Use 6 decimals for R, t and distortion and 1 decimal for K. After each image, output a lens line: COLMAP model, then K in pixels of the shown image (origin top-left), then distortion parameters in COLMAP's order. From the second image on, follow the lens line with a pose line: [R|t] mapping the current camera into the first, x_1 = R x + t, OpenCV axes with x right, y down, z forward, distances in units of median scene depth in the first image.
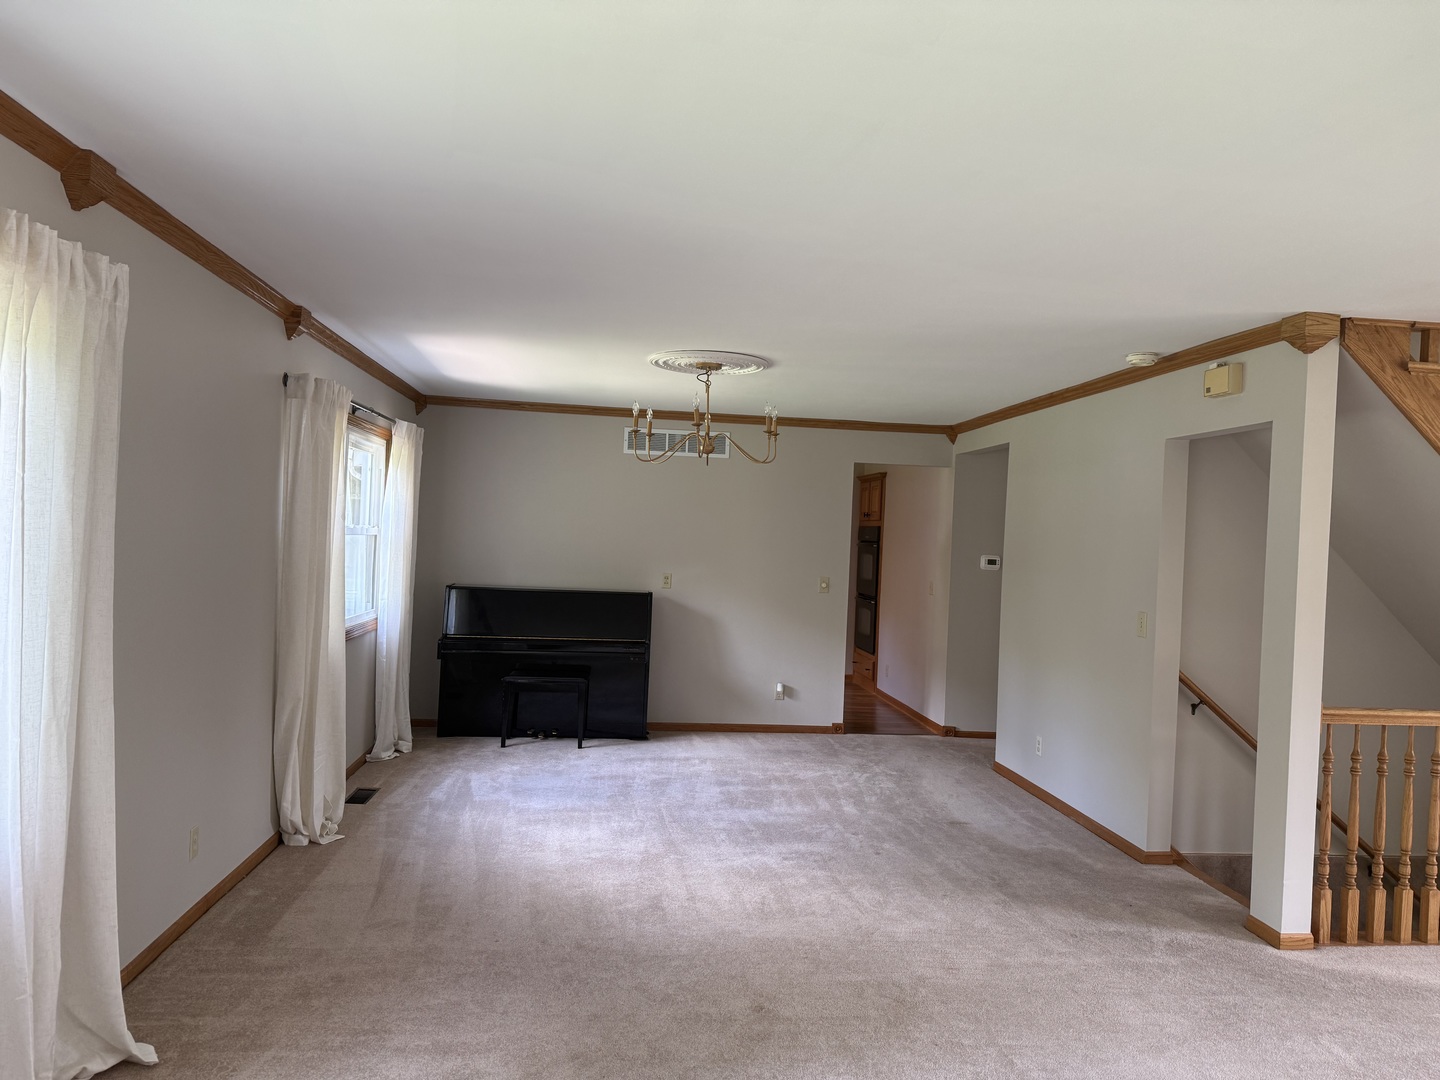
lens RADIAL K [[1021.3, 0, 718.1], [0, 1021.3, 539.5], [0, 0, 1]] dist [0.064762, -0.077116]
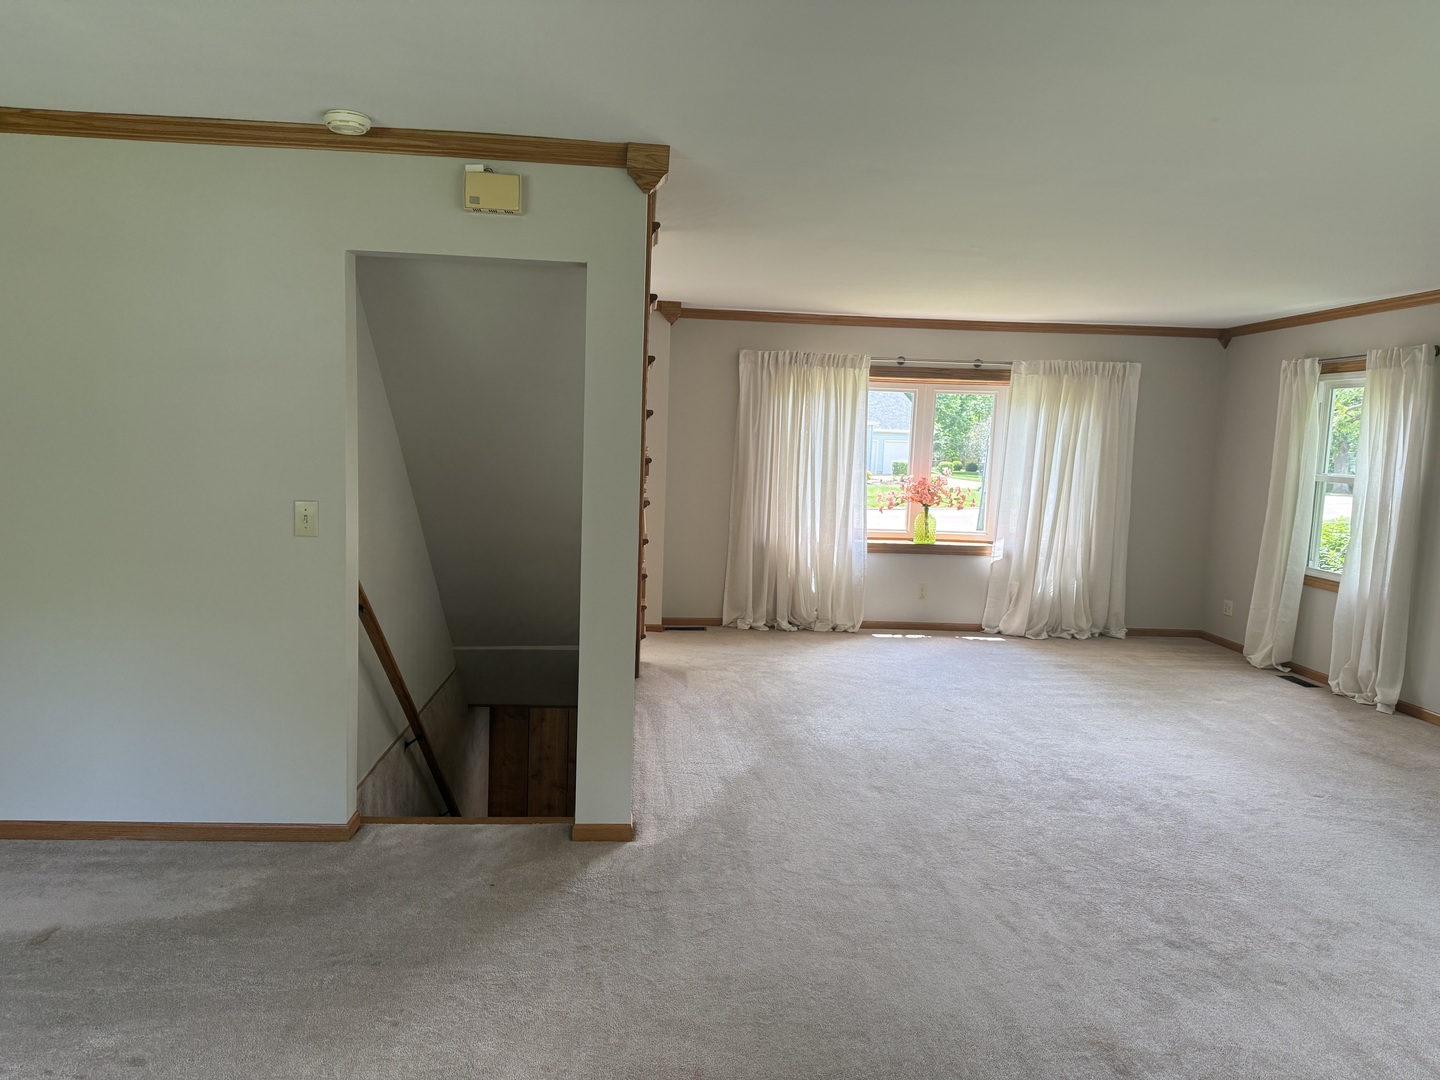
lens RADIAL K [[1021.3, 0, 719.3], [0, 1021.3, 540.5], [0, 0, 1]] dist [0.064762, -0.077116]
pose [[0.031824, -0.141010, 0.989497, -0.277887], [-0.030969, 0.989384, 0.141990, -0.009693], [-0.999014, -0.035162, 0.027119, 0.729753]]
